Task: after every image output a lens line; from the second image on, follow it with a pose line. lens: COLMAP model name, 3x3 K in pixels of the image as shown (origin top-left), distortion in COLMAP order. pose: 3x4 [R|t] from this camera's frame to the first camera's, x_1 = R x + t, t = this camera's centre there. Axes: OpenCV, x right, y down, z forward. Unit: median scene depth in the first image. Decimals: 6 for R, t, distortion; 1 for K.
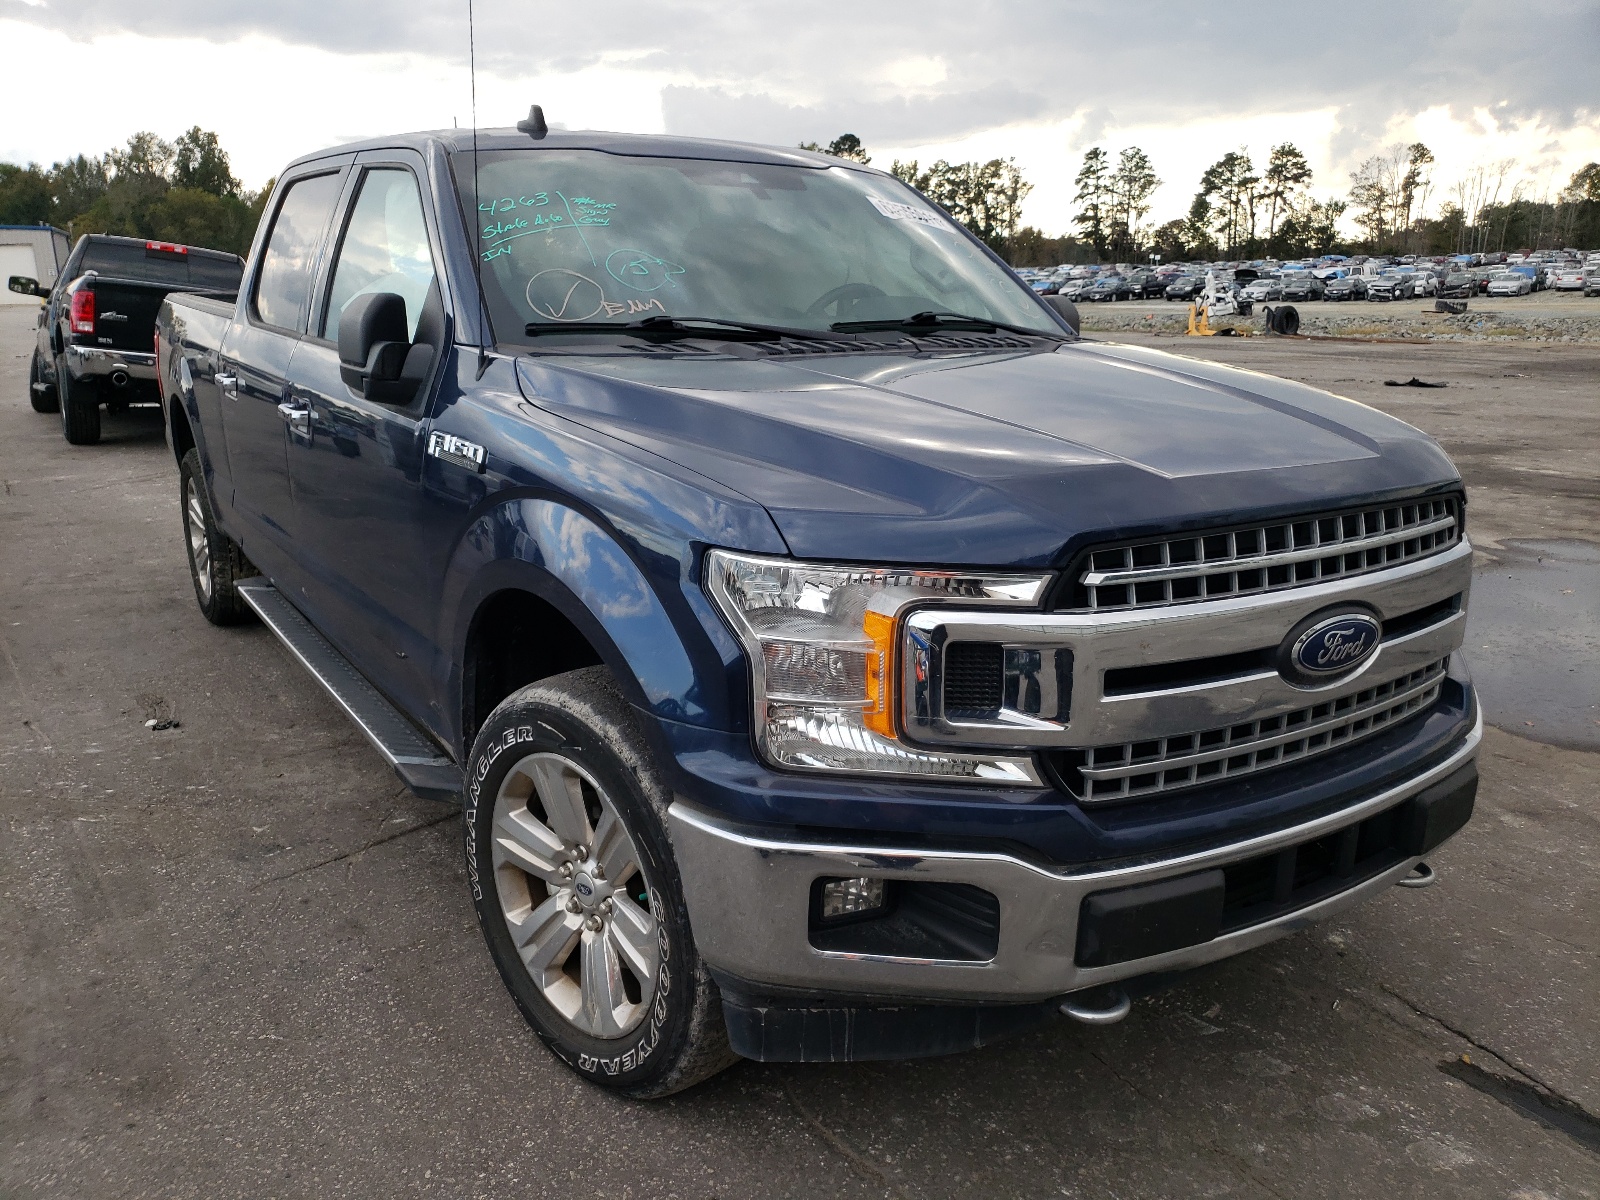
lens RADIAL K [[1278.3, 0, 800.0], [0, 1278.3, 600.0], [0, 0, 1]] dist [0.002411, -0.001091]
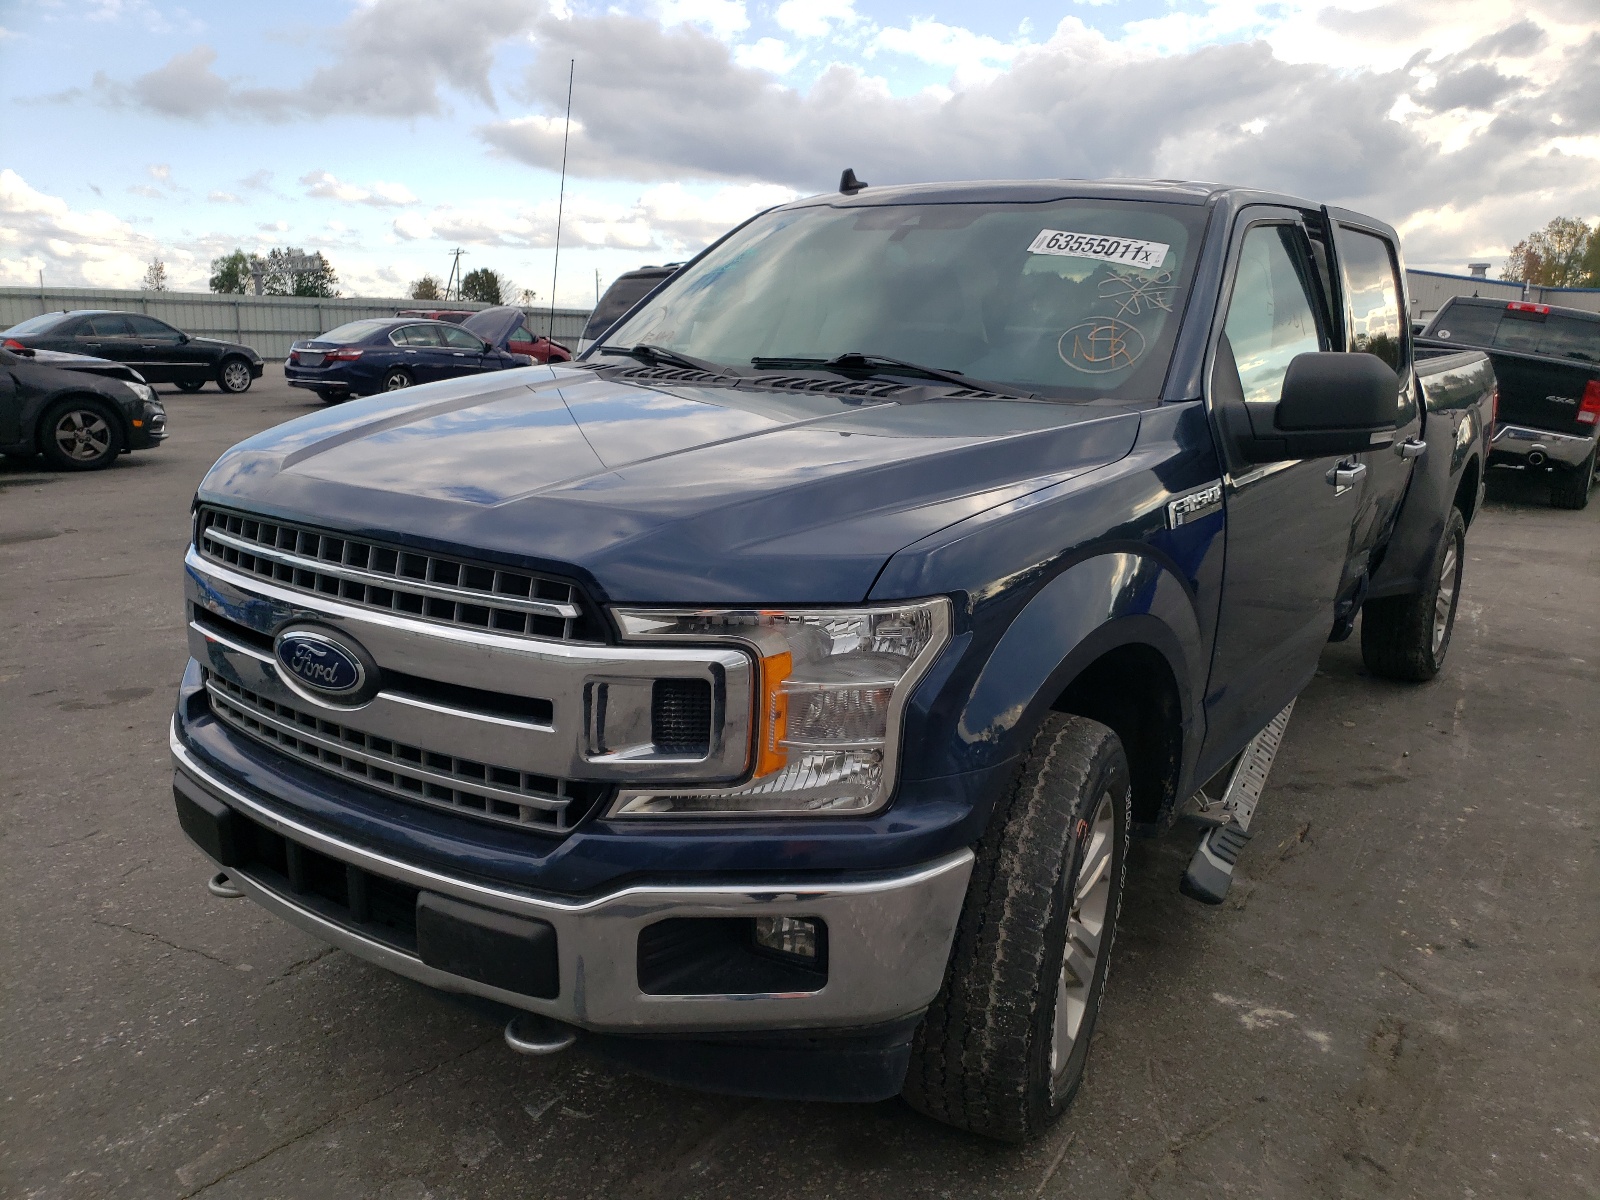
lens RADIAL K [[1278.3, 0, 800.0], [0, 1278.3, 600.0], [0, 0, 1]] dist [0.002411, -0.001091]
pose [[0.289447, 0.151586, -0.945115, 1.219315], [-0.211793, 0.973050, 0.091204, -0.153483], [0.933469, 0.173770, 0.313752, 0.840084]]
